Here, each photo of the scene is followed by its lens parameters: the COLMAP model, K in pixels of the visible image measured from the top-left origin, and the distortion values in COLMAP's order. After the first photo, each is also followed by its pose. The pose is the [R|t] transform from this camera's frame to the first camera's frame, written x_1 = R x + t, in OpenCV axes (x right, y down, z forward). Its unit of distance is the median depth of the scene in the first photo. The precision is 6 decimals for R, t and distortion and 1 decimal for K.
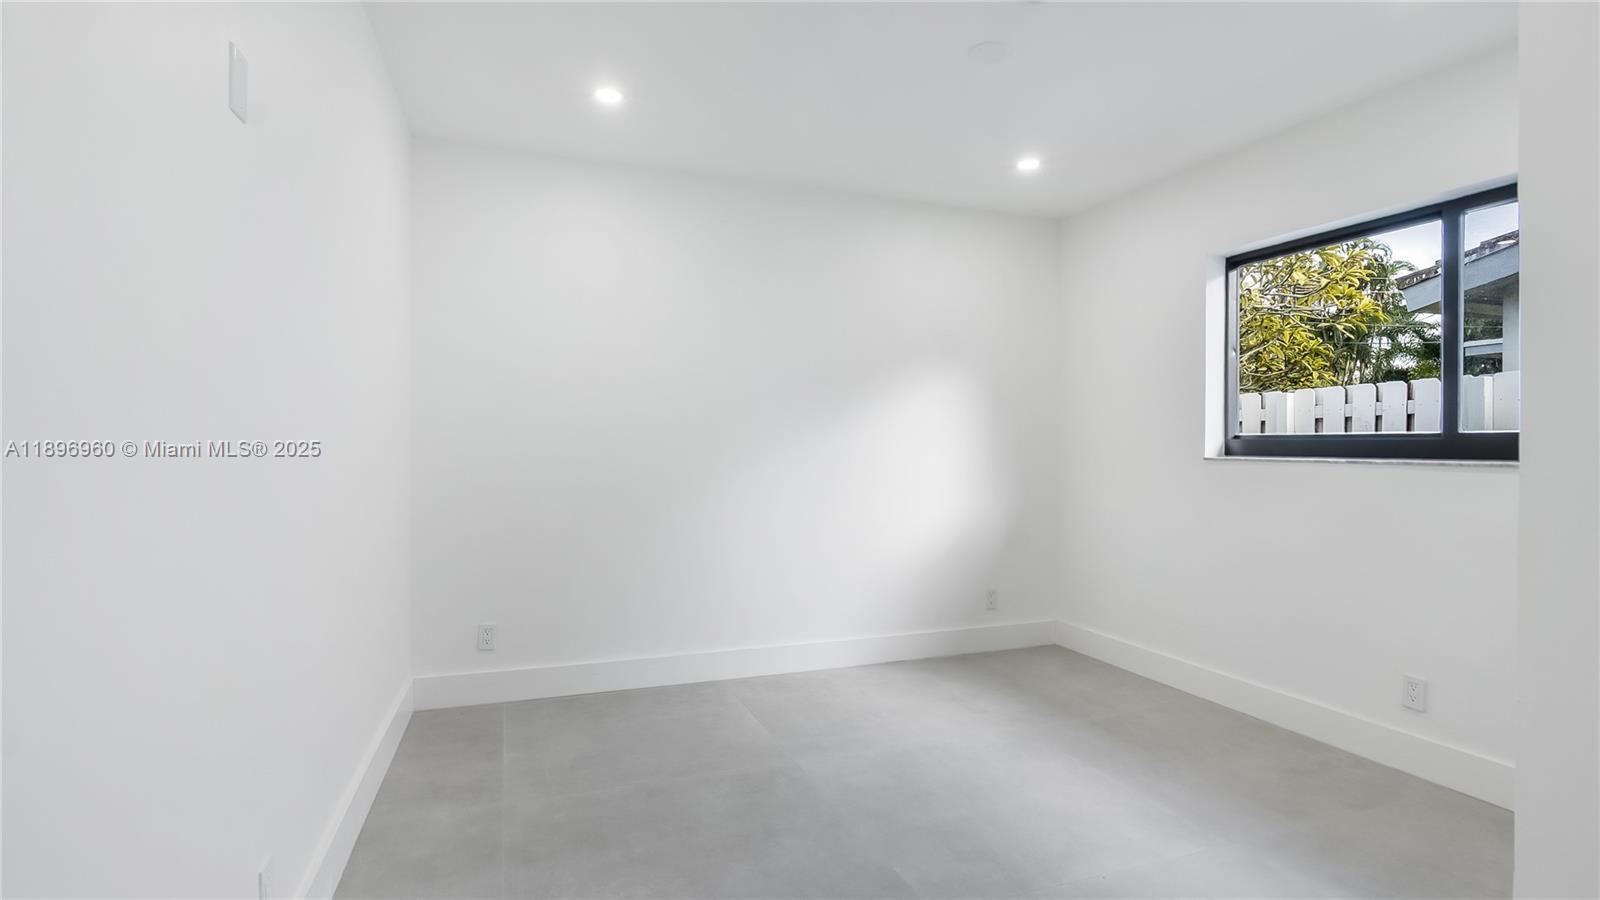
lens RADIAL K [[742.0, 0, 792.6], [0, 742.0, 439.8], [0, 0, 1]] dist [-0.010551, 0.002349]
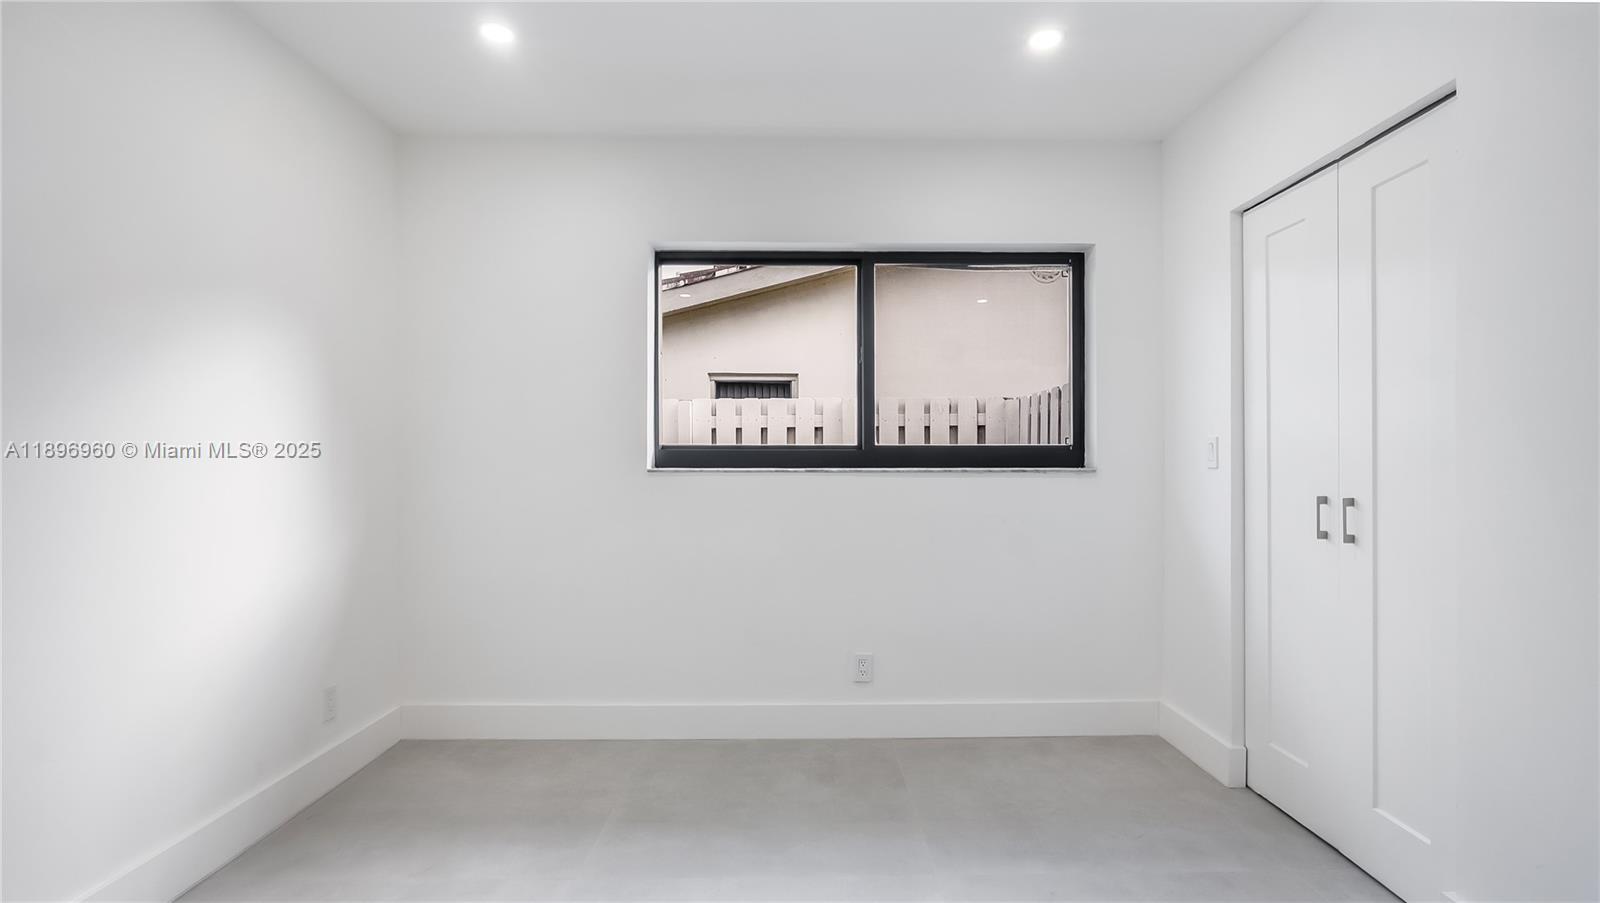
lens RADIAL K [[742.3, 0, 799.3], [0, 742.3, 450.6], [0, 0, 1]] dist [-0.007427, 0.001280]
pose [[0.338079, 0.007836, 0.941085, -0.238810], [-0.009310, 0.999944, -0.004981, 0.005292], [-0.941072, -0.007078, 0.338134, 0.564915]]
